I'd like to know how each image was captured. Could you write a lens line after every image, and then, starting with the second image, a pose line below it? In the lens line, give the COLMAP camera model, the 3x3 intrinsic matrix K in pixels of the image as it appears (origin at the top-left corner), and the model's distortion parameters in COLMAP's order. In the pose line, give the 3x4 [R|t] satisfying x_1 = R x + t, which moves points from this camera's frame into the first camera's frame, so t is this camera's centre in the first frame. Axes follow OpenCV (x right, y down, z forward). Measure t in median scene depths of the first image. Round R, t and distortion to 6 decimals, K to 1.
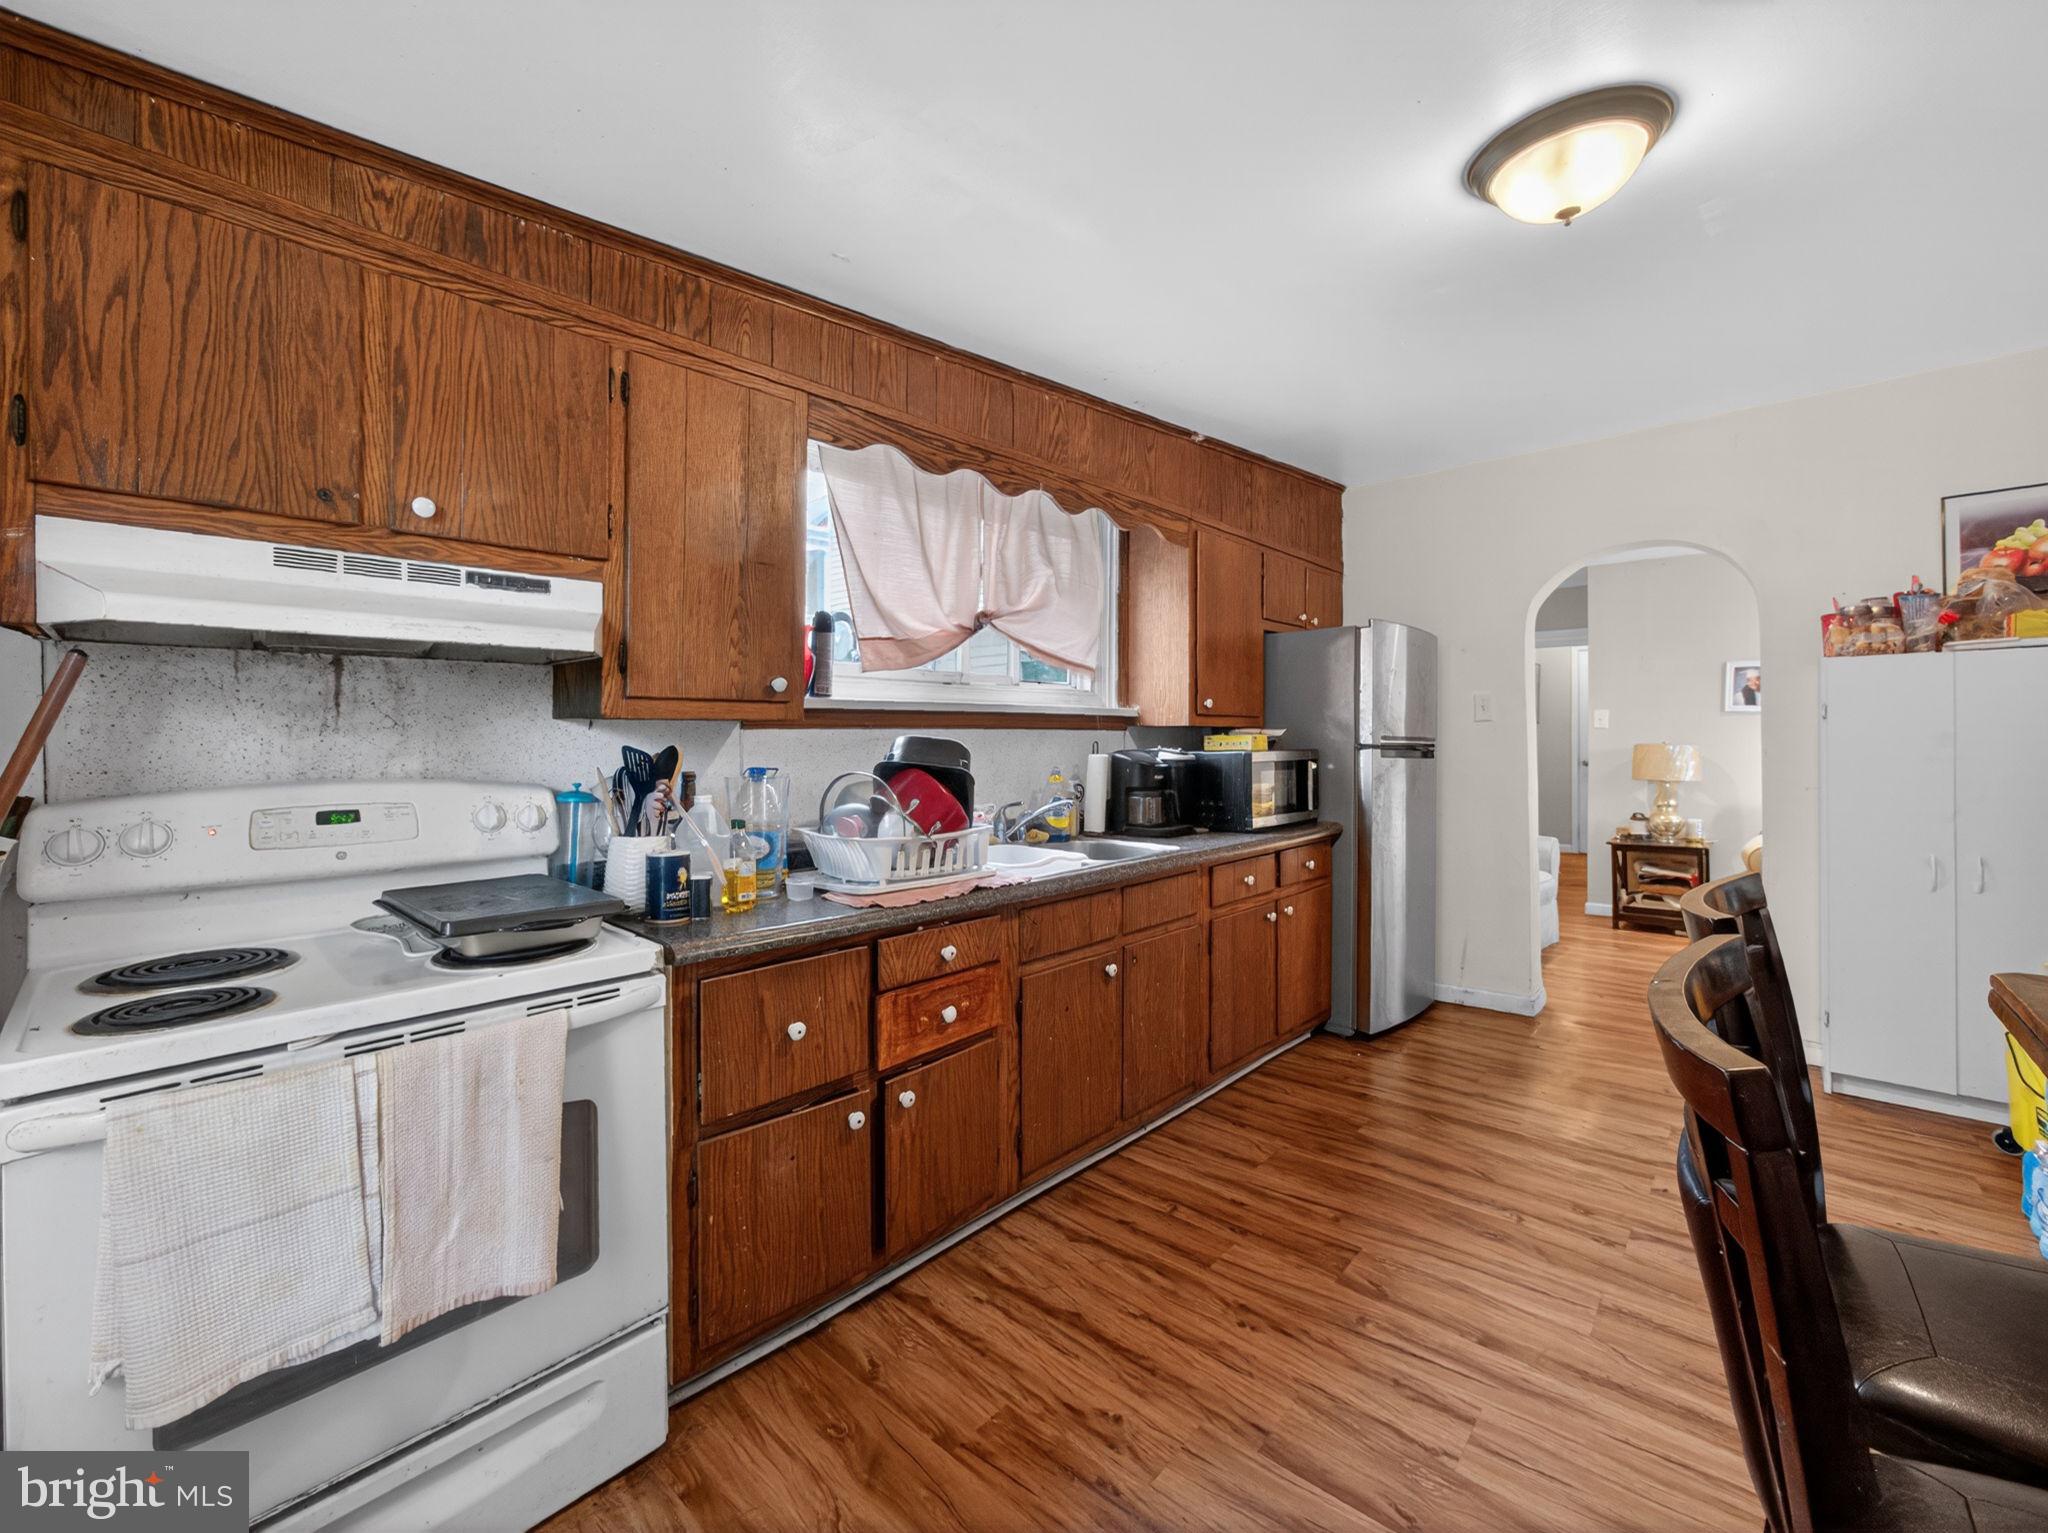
lens RADIAL K [[842.0, 0, 1015.9], [0, 842.0, 743.1], [0, 0, 1]] dist [-0.012528, 0.000342]
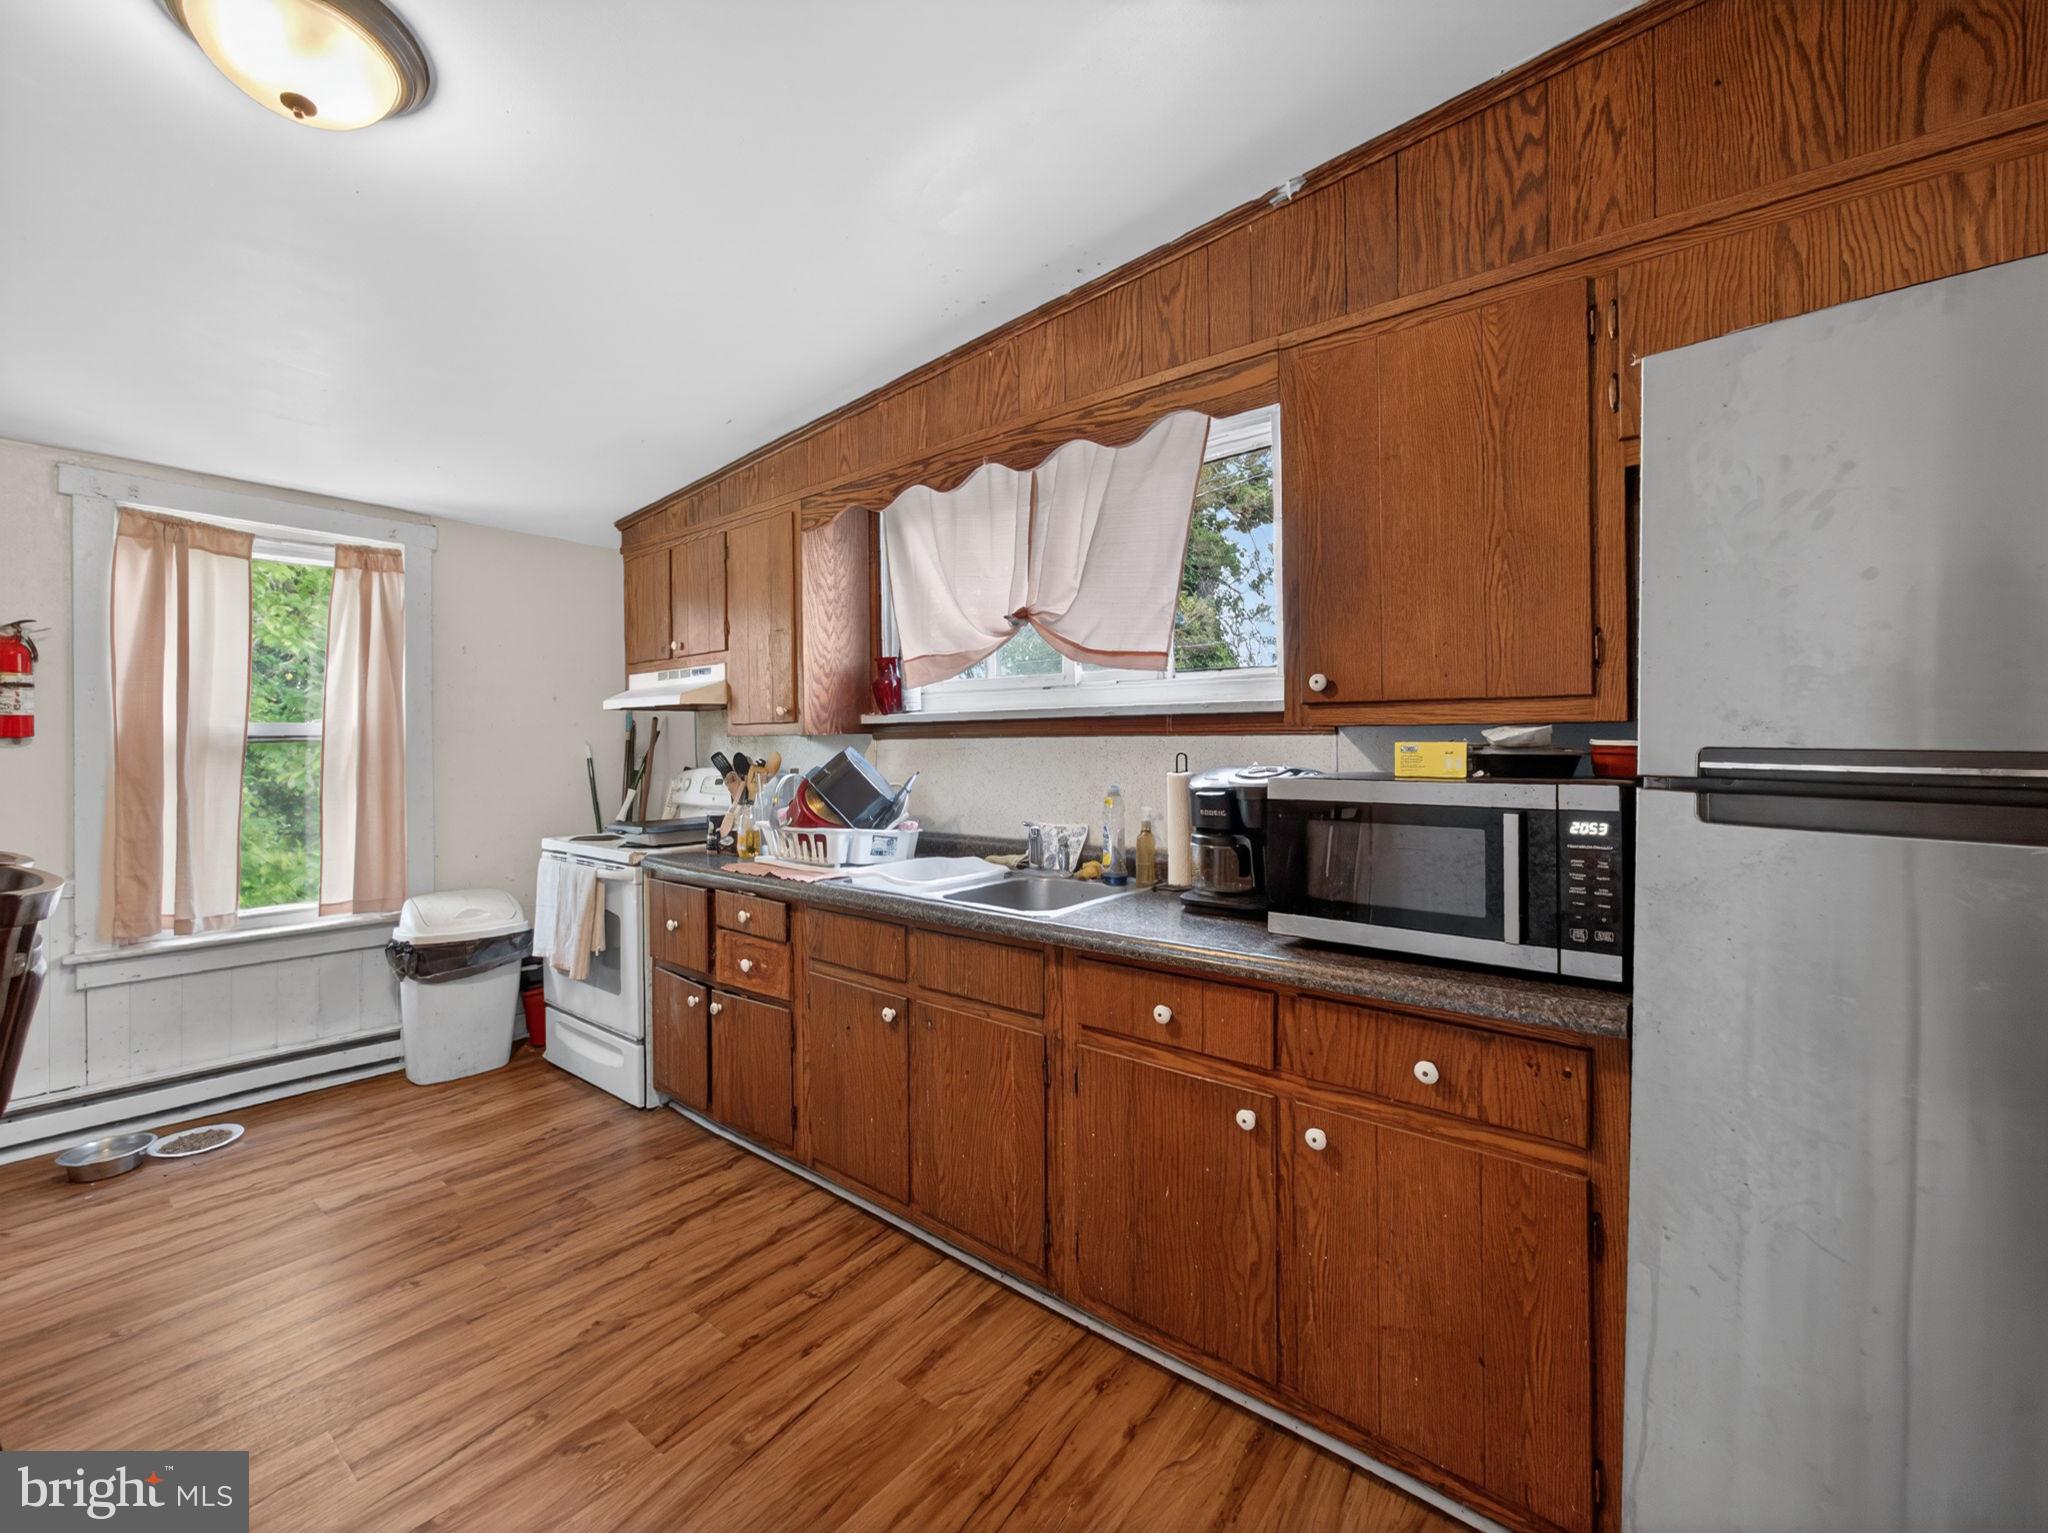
lens RADIAL K [[833.6, 0, 1027.8], [0, 833.6, 737.2], [0, 0, 1]] dist [-0.031965, 0.010923]
pose [[0.093665, -0.004415, -0.995594, 1.076436], [-0.000932, 0.999989, -0.004522, -0.016183], [0.995603, 0.001351, 0.093660, 1.163760]]
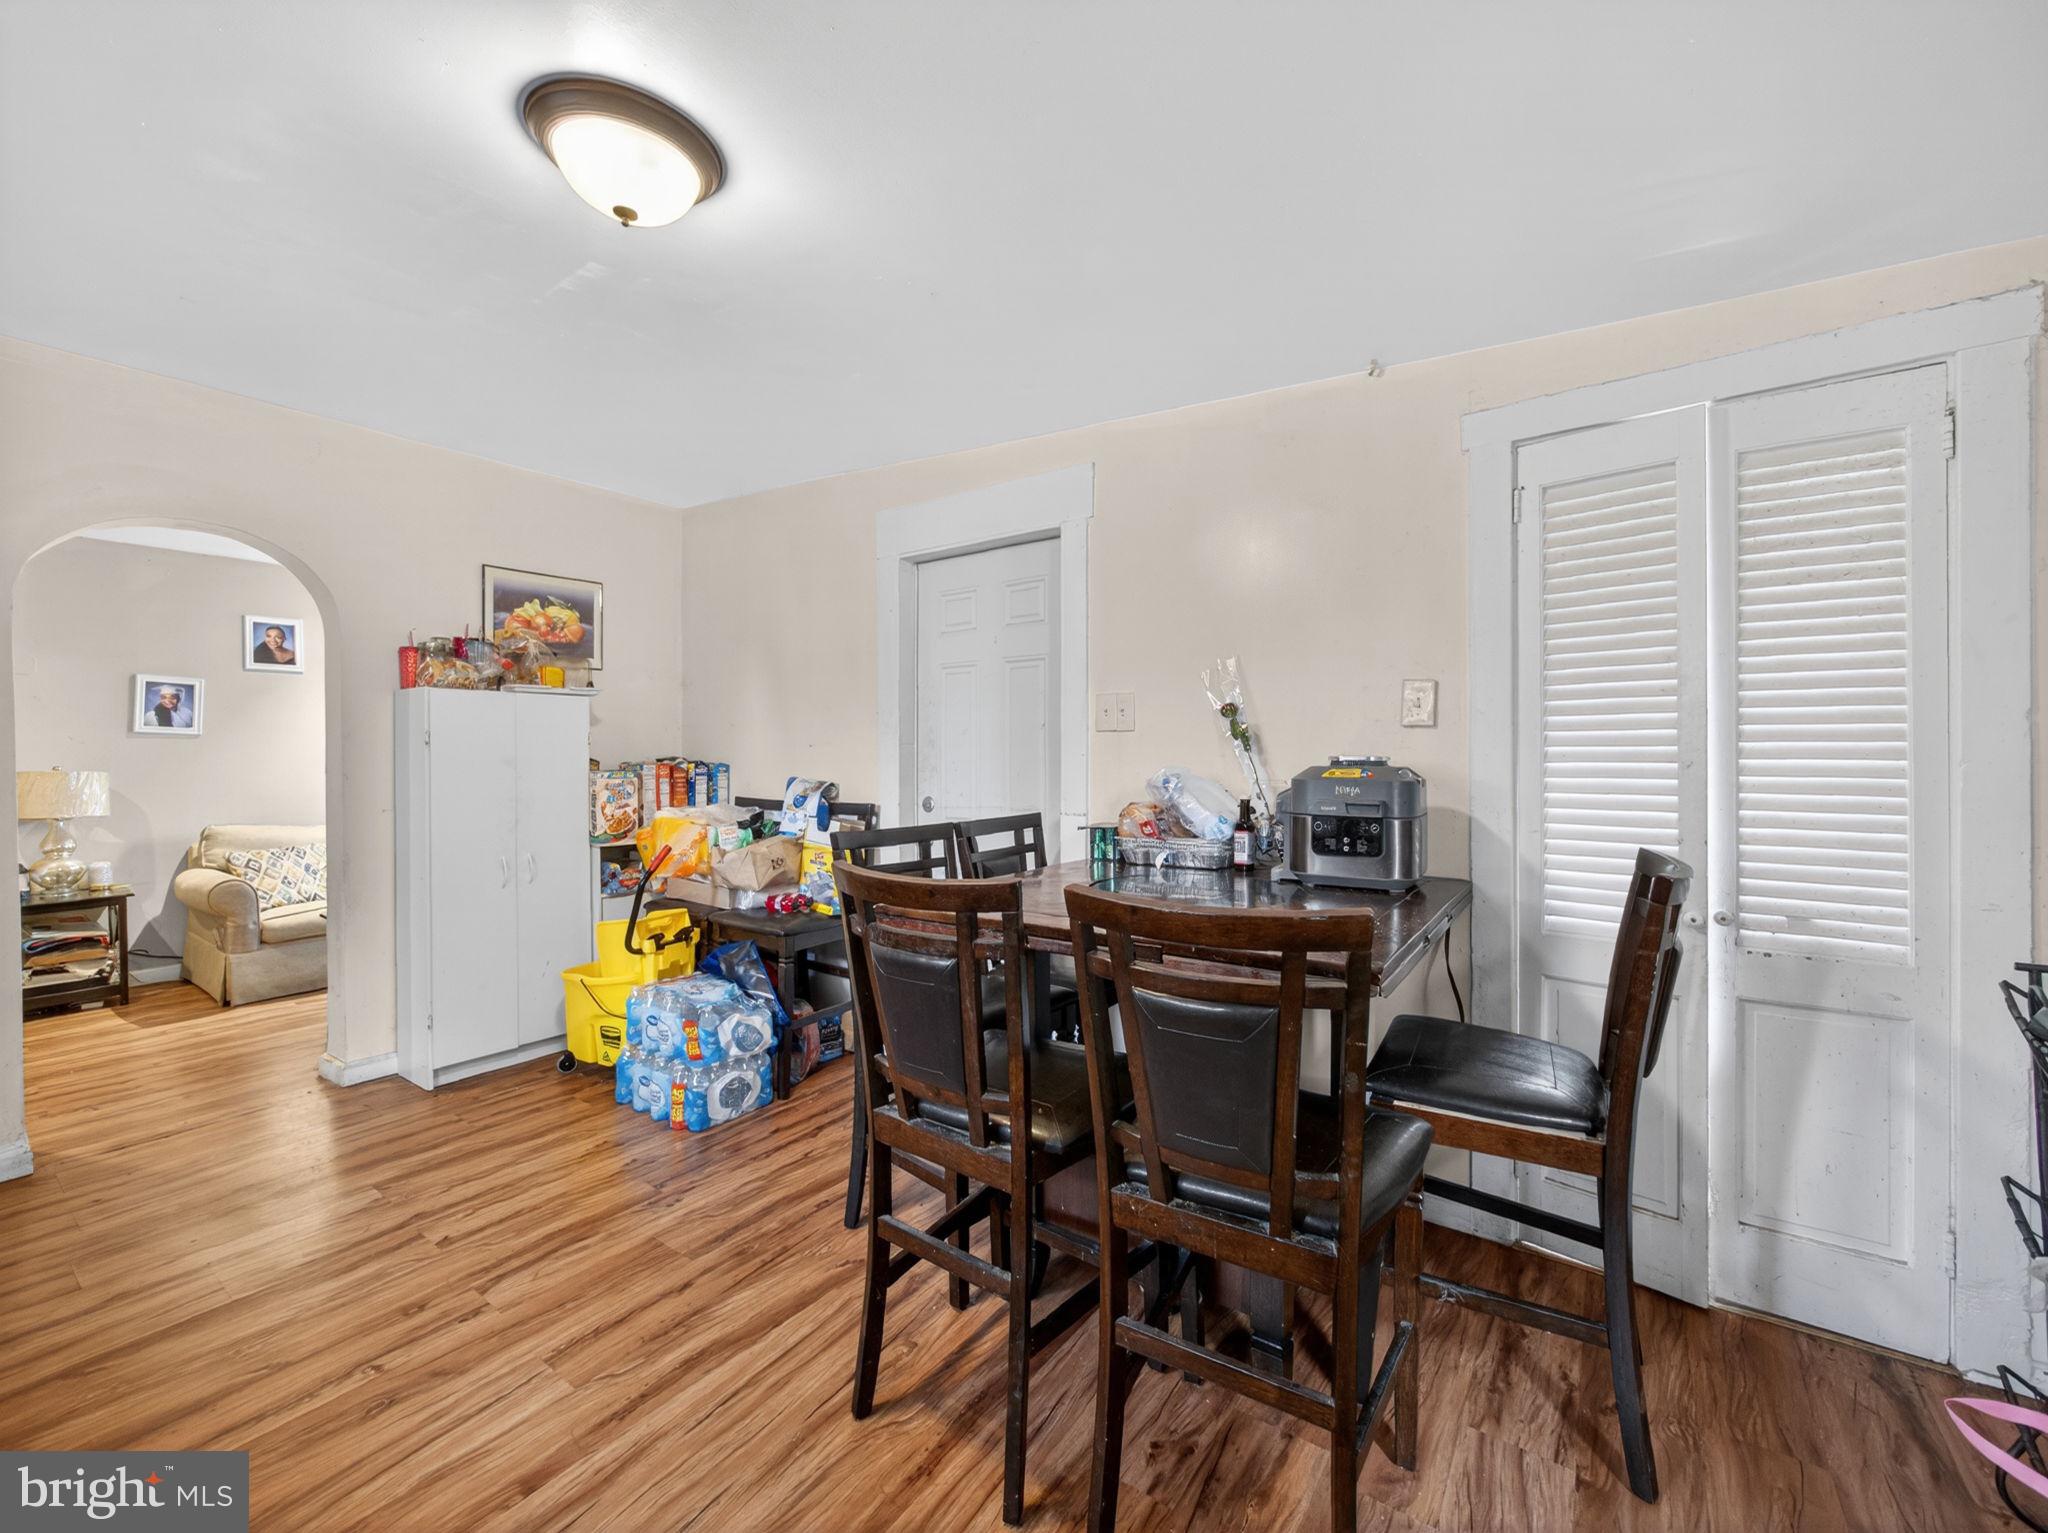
lens RADIAL K [[830.2, 0, 1032.5], [0, 830.2, 758.7], [0, 0, 1]] dist [-0.013689, 0.000470]
pose [[-0.135500, 0.003848, 0.990770, -0.244900], [0.009607, 0.999951, -0.002570, 0.000771], [-0.990731, 0.009170, -0.135530, 0.475620]]
